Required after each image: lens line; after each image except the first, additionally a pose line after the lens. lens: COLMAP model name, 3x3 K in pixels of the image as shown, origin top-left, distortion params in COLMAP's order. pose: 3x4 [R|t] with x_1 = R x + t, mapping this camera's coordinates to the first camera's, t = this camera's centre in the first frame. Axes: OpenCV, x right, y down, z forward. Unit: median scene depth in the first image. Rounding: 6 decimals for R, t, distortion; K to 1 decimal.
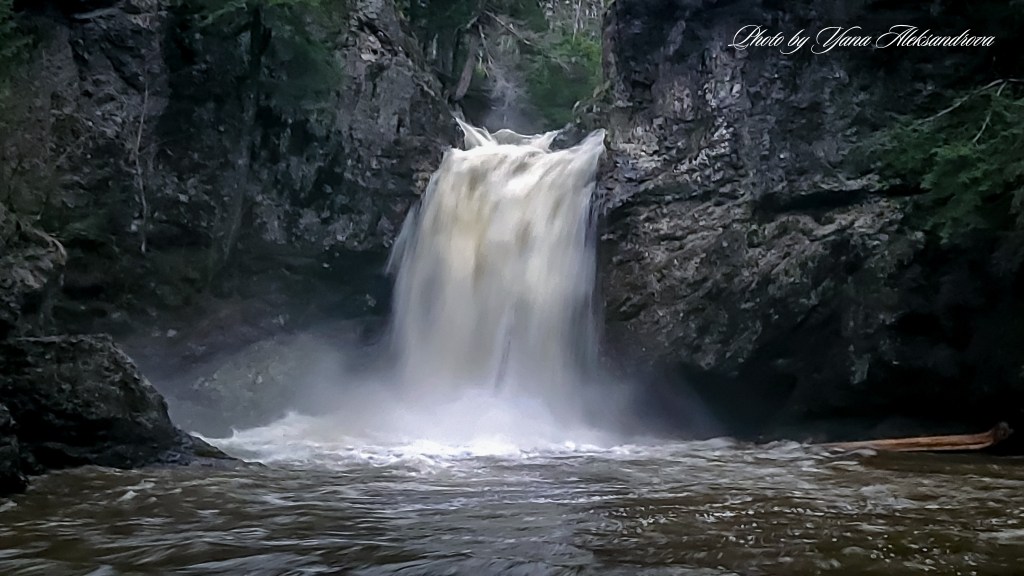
lens RADIAL K [[1787.2, 0, 503.2], [0, 1787.2, 327.7], [0, 0, 1]] dist [0.063416, 0.000000]
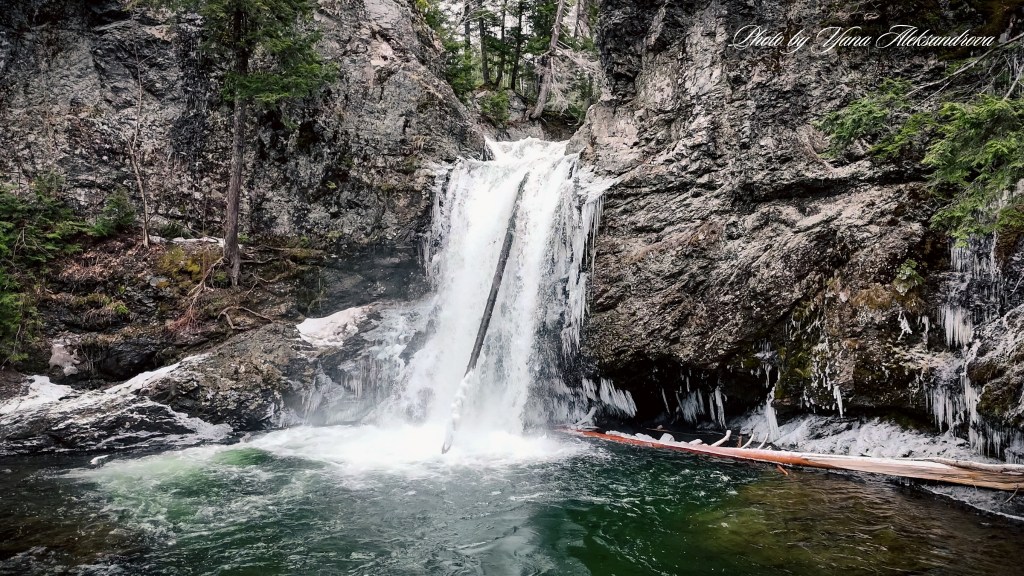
lens RADIAL K [[897.9, 0, 516.3], [0, 897.9, 304.5], [0, 0, 1]] dist [0.064236, -0.076981]
pose [[0.983295, 0.009866, -0.181751, 0.113141], [-0.000903, 0.998782, 0.049331, -0.033517], [0.182016, -0.048343, 0.982106, 0.493741]]
